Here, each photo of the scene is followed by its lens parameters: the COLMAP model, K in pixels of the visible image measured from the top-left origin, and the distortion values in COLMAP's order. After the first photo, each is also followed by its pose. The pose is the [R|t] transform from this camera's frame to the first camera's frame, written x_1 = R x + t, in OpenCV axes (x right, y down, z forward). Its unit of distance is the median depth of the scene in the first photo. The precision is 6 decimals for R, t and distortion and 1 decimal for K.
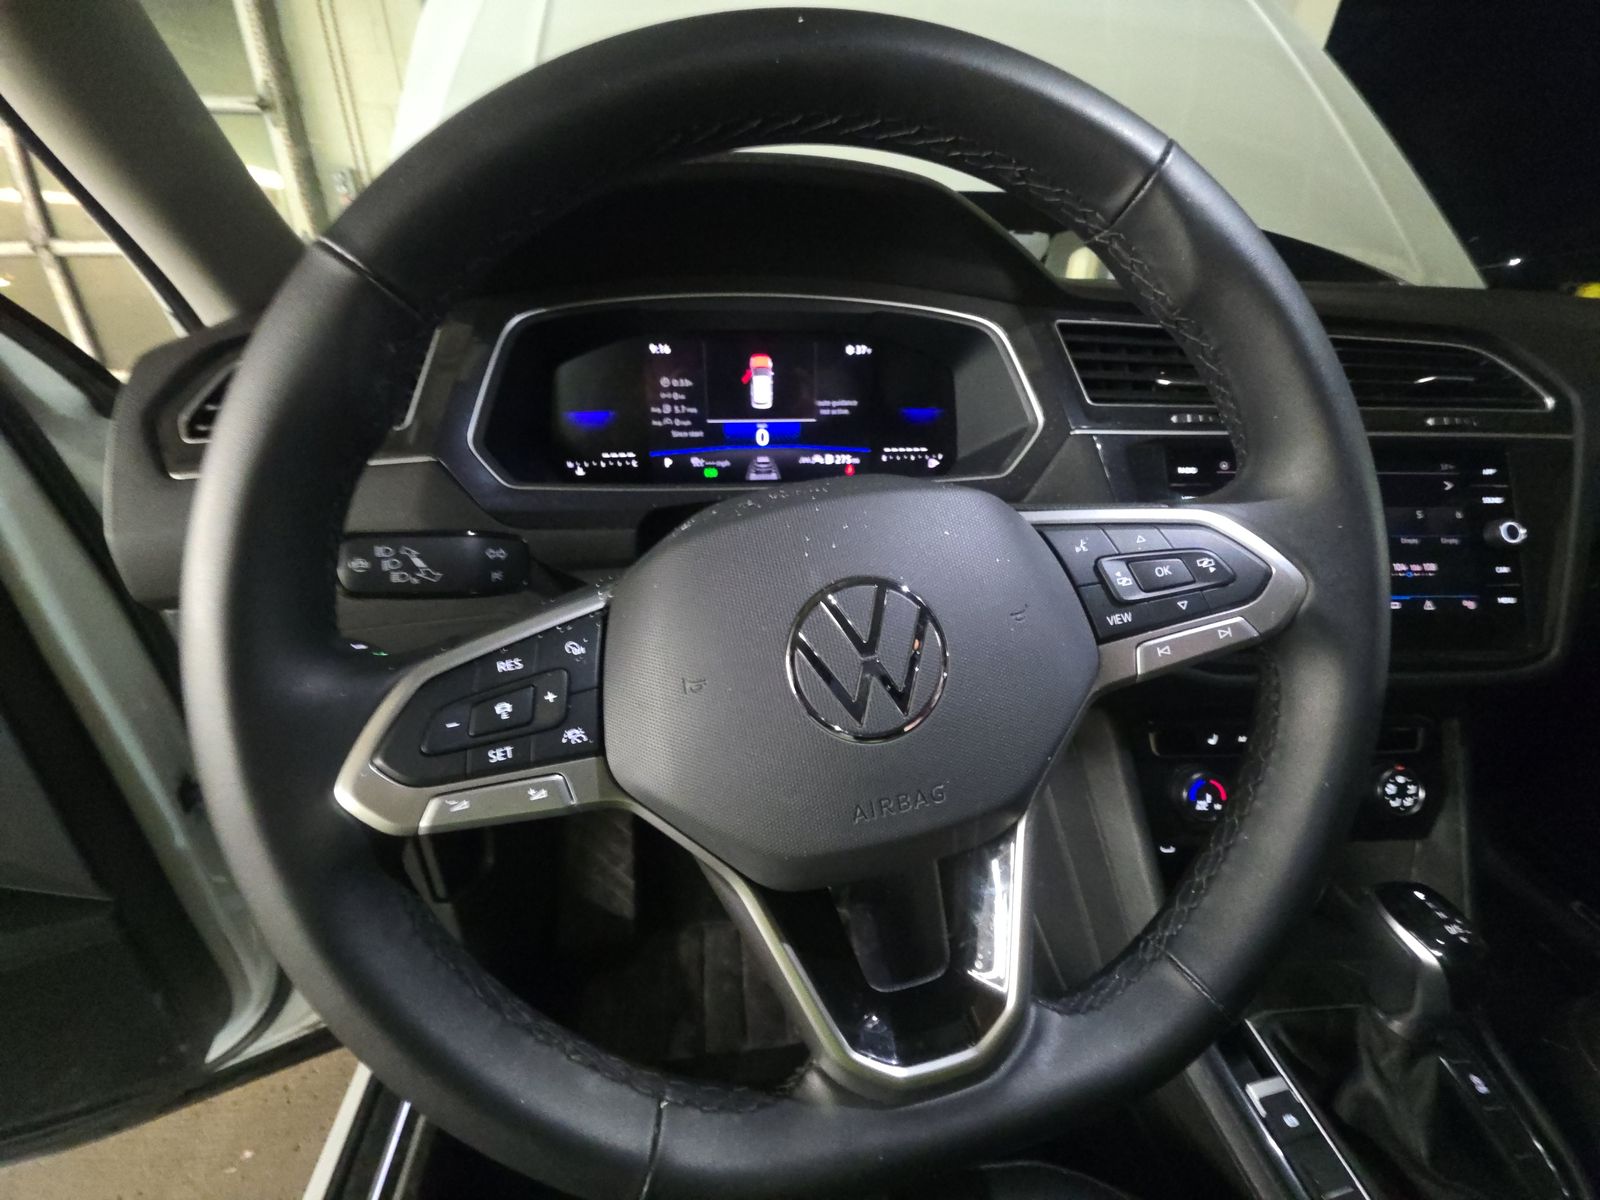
lens RADIAL K [[638.3, 0, 805.2], [0, 638.3, 600.6], [0, 0, 1]] dist [0.000471, -0.001750]
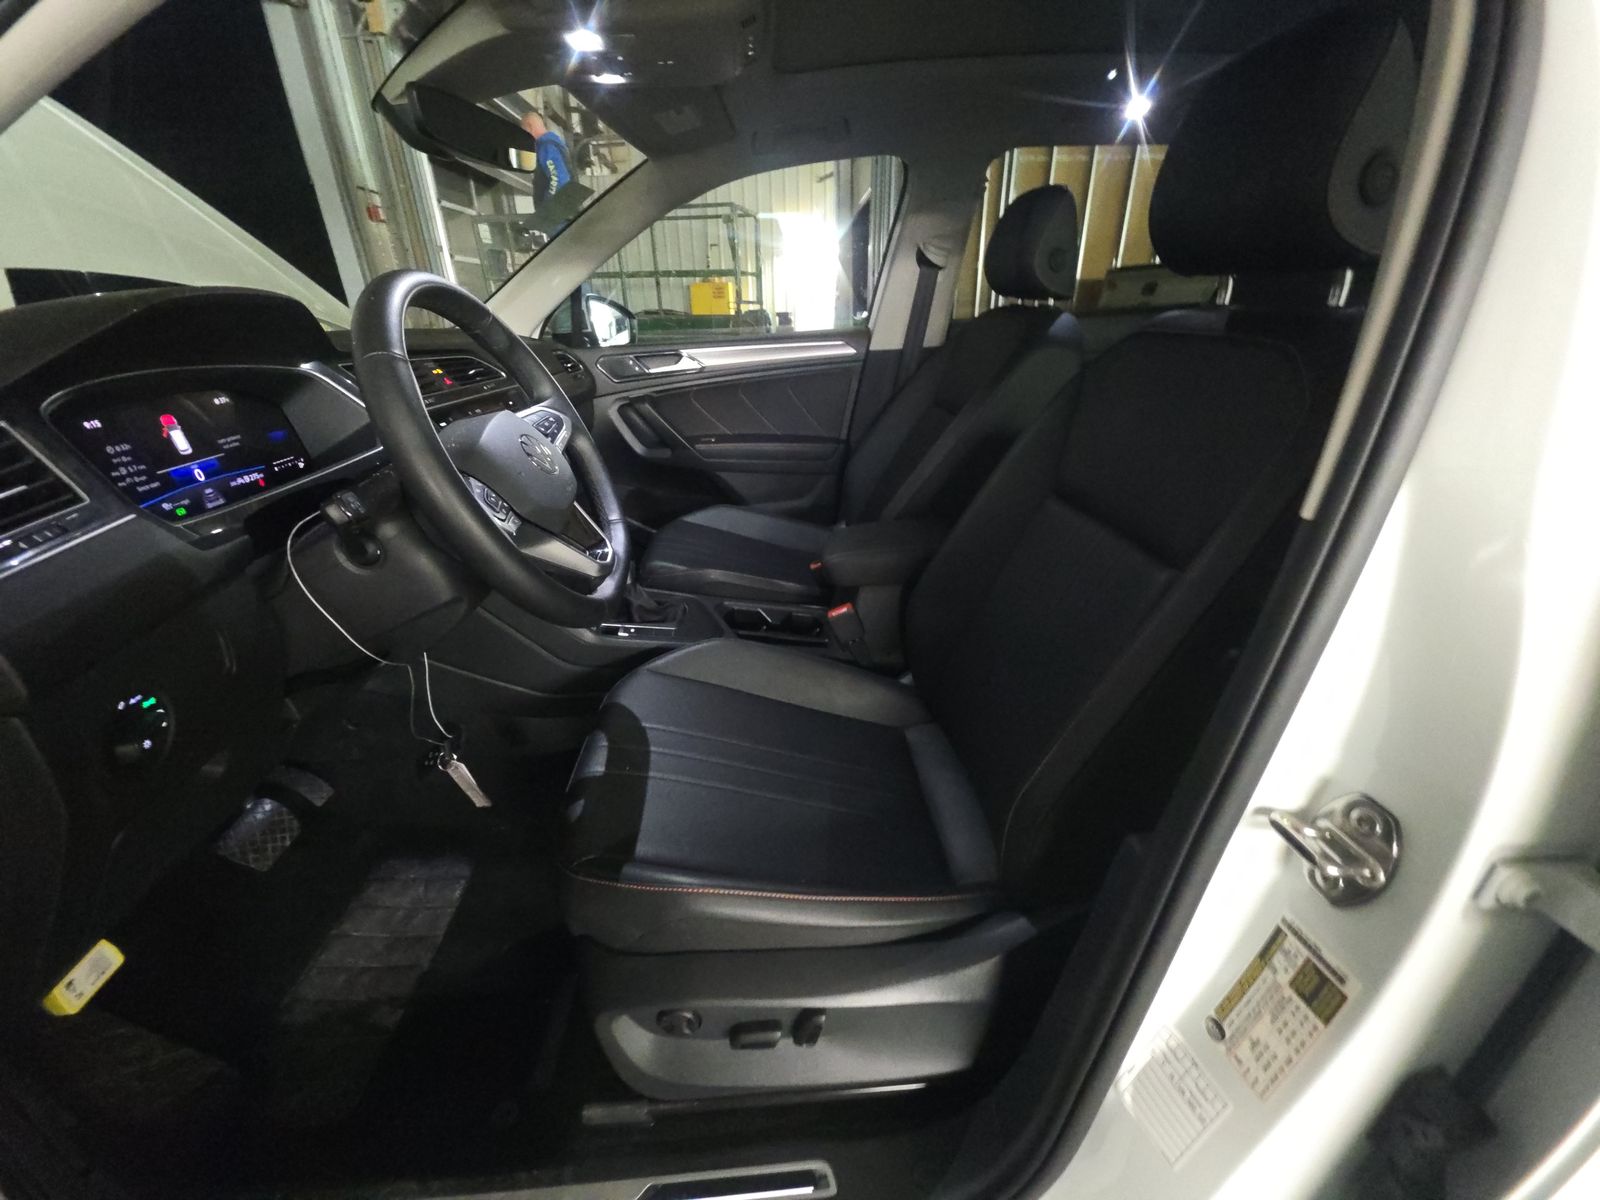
lens RADIAL K [[638.3, 0, 807.8], [0, 638.3, 609.4], [0, 0, 1]] dist [0.000471, -0.001750]
pose [[0.090991, -0.451042, 0.887852, -1.389451], [0.462178, 0.808845, 0.363539, 0.077415], [-0.882107, 0.377267, 0.282059, -0.412549]]
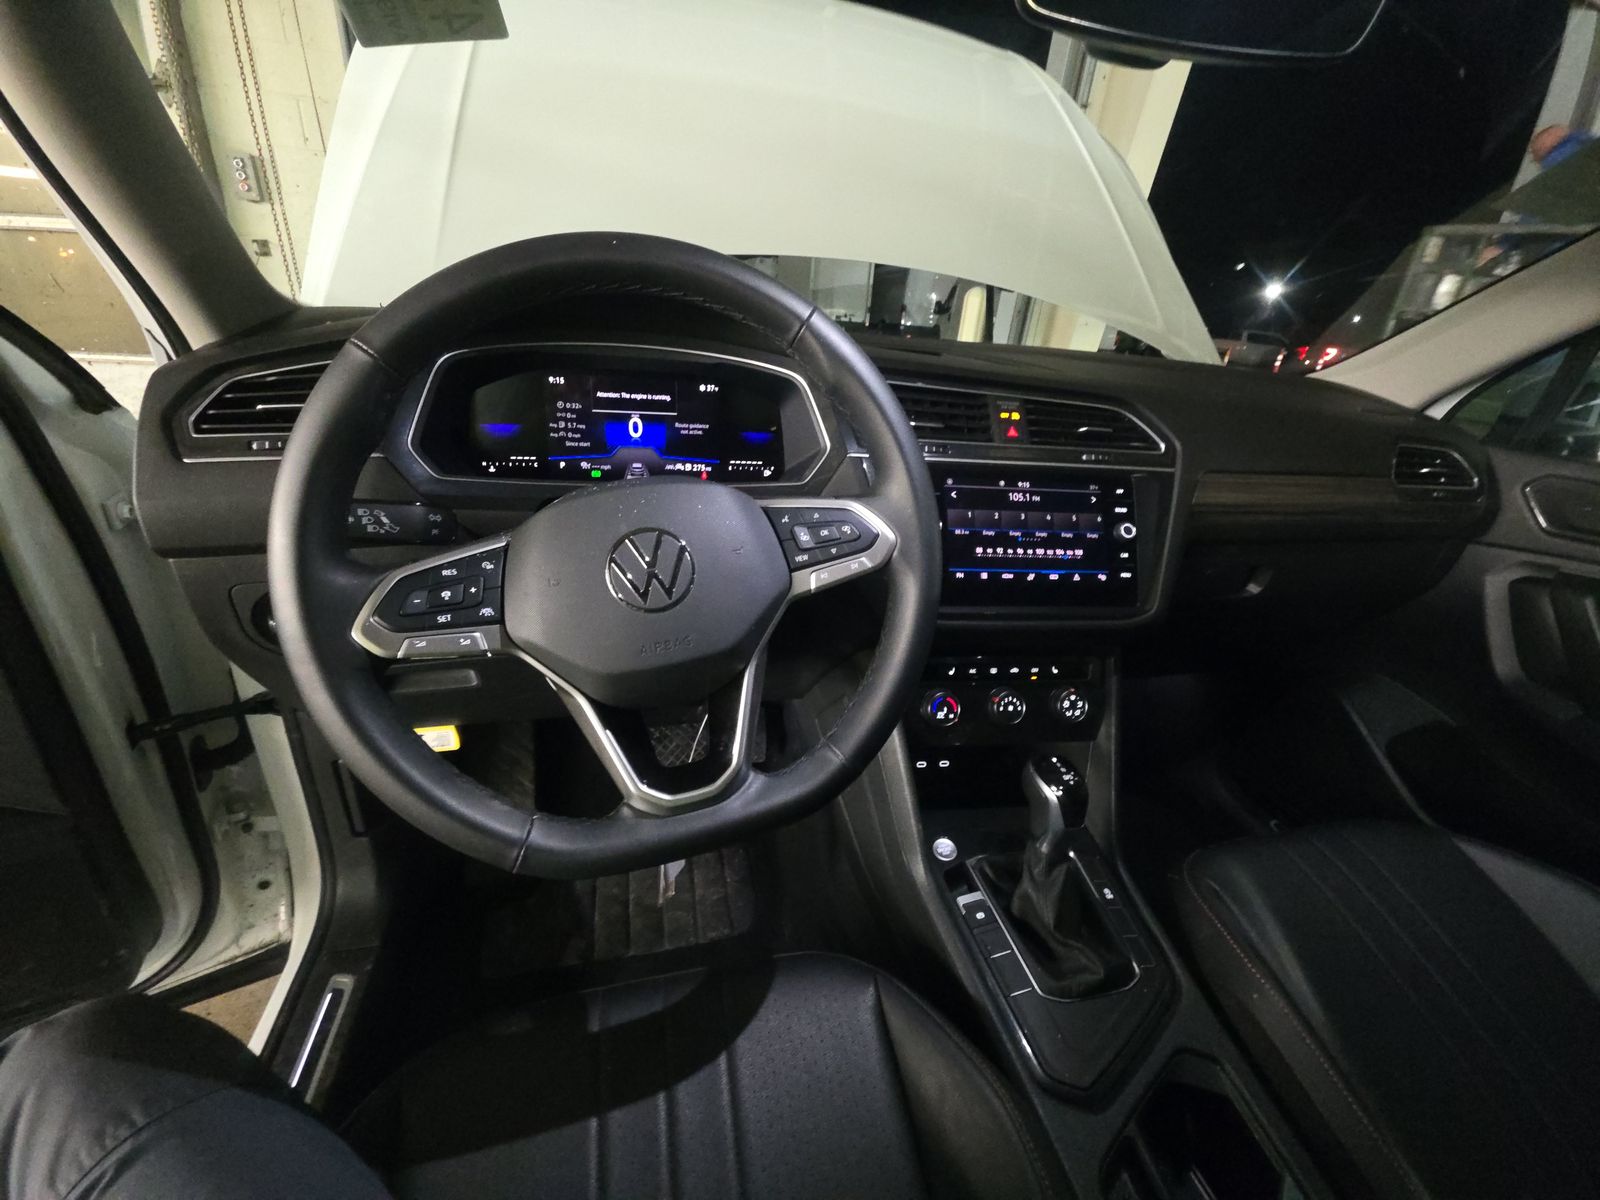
lens RADIAL K [[638.3, 0, 805.4], [0, 638.3, 602.2], [0, 0, 1]] dist [0.000471, -0.001750]
pose [[0.992623, 0.012587, 0.120587, 0.141944], [-0.010827, 0.999825, -0.015240, 0.091266], [-0.120757, 0.013822, 0.992586, -0.406826]]
